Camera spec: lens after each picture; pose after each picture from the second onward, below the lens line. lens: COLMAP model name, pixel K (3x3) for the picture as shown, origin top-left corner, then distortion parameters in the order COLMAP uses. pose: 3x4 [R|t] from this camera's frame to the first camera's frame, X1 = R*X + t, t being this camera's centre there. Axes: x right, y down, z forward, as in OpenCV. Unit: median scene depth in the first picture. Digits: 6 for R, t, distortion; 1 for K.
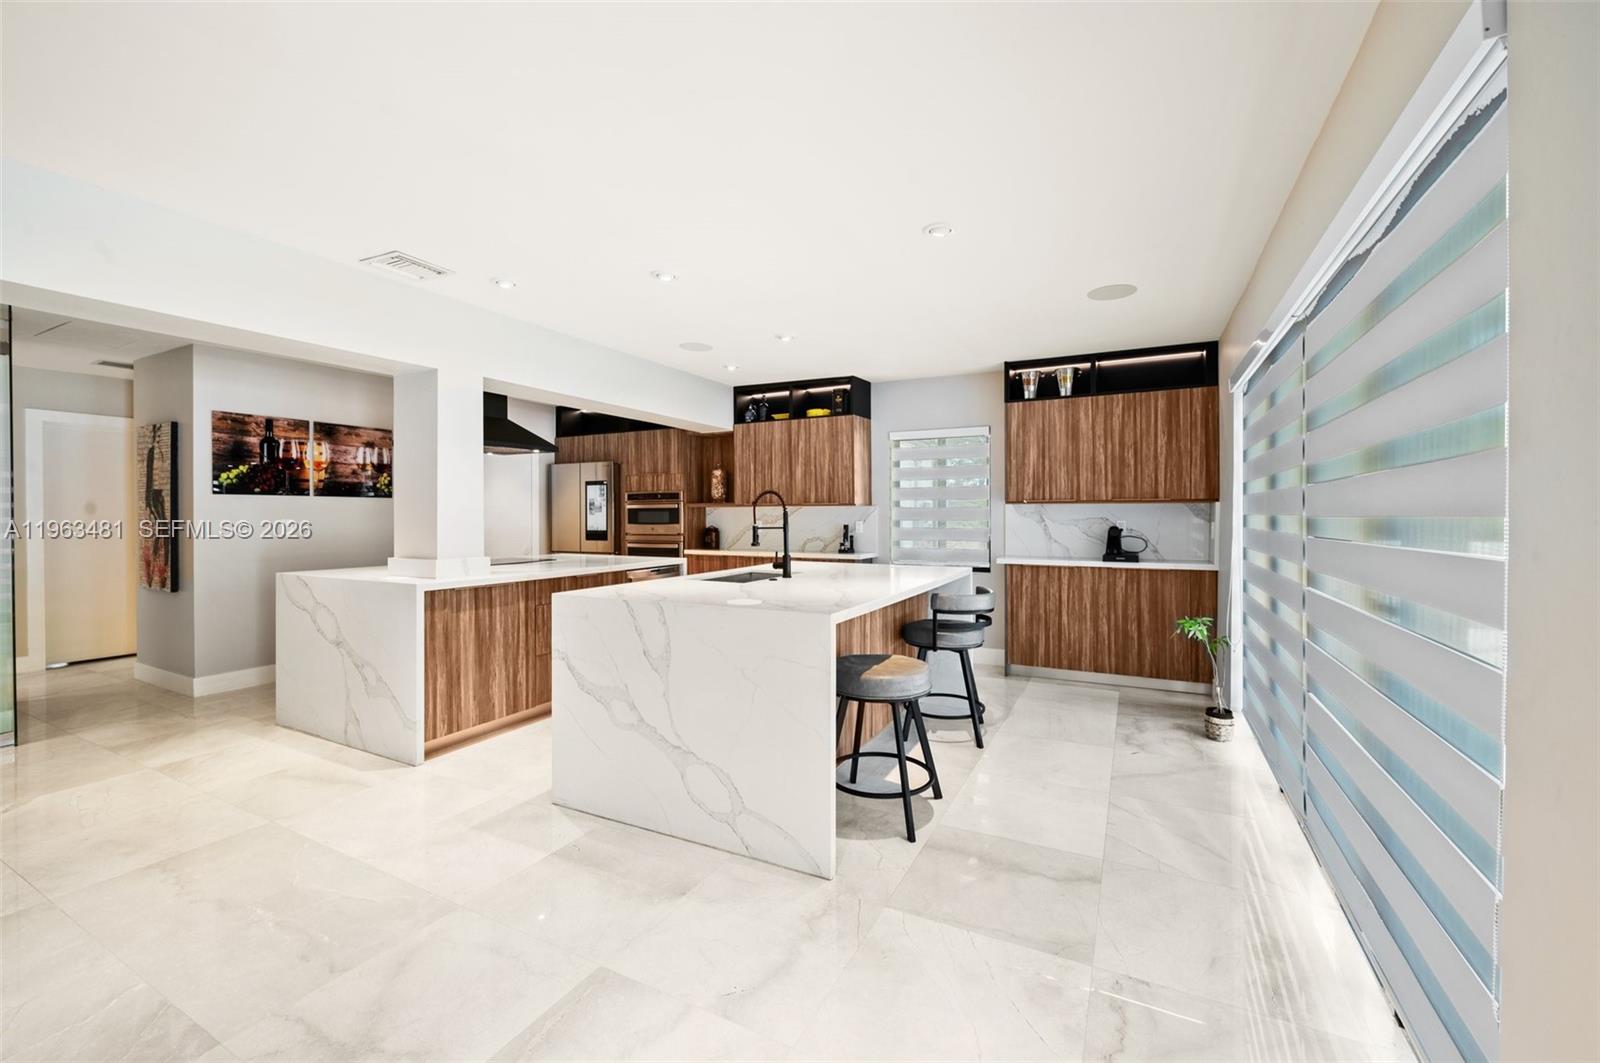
lens RADIAL K [[638.1, 0, 790.2], [0, 638.1, 521.9], [0, 0, 1]] dist [-0.003881, -0.000286]
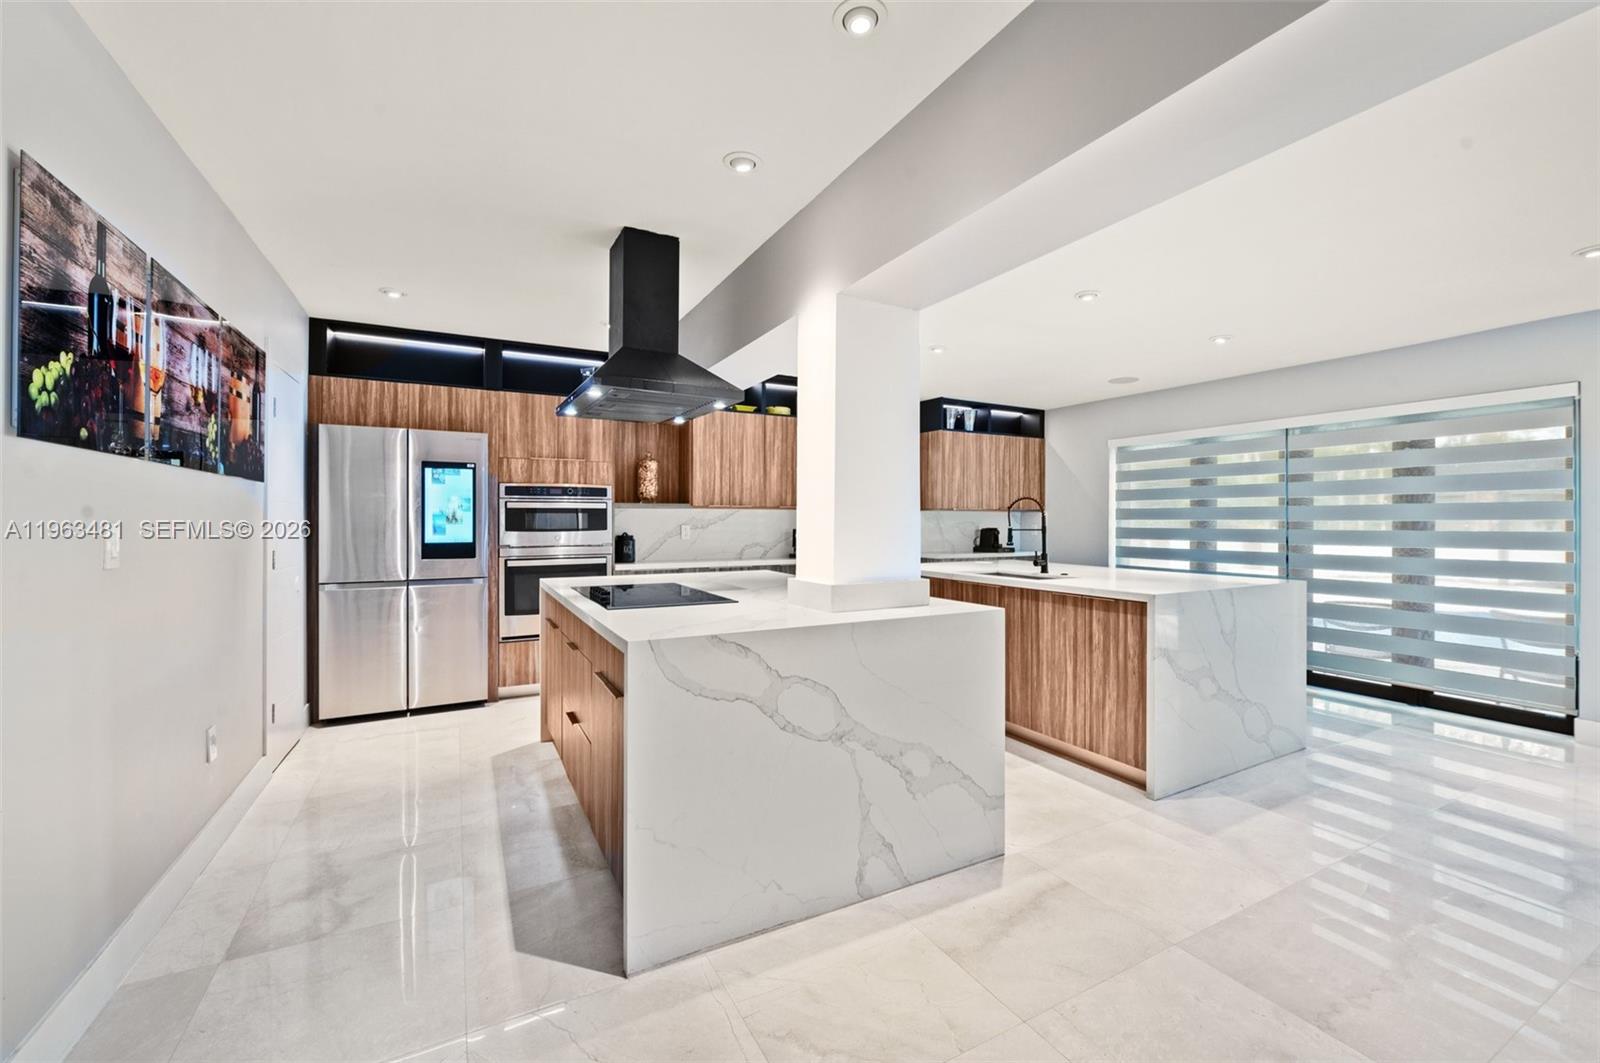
lens RADIAL K [[667.8, 0, 800.6], [0, 667.8, 522.2], [0, 0, 1]] dist [-0.004413, -0.000303]
pose [[0.552111, -0.000295, 0.833771, -0.927235], [0.006897, 0.999967, -0.004213, -0.001700], [-0.833742, 0.008076, 0.552095, 0.517832]]
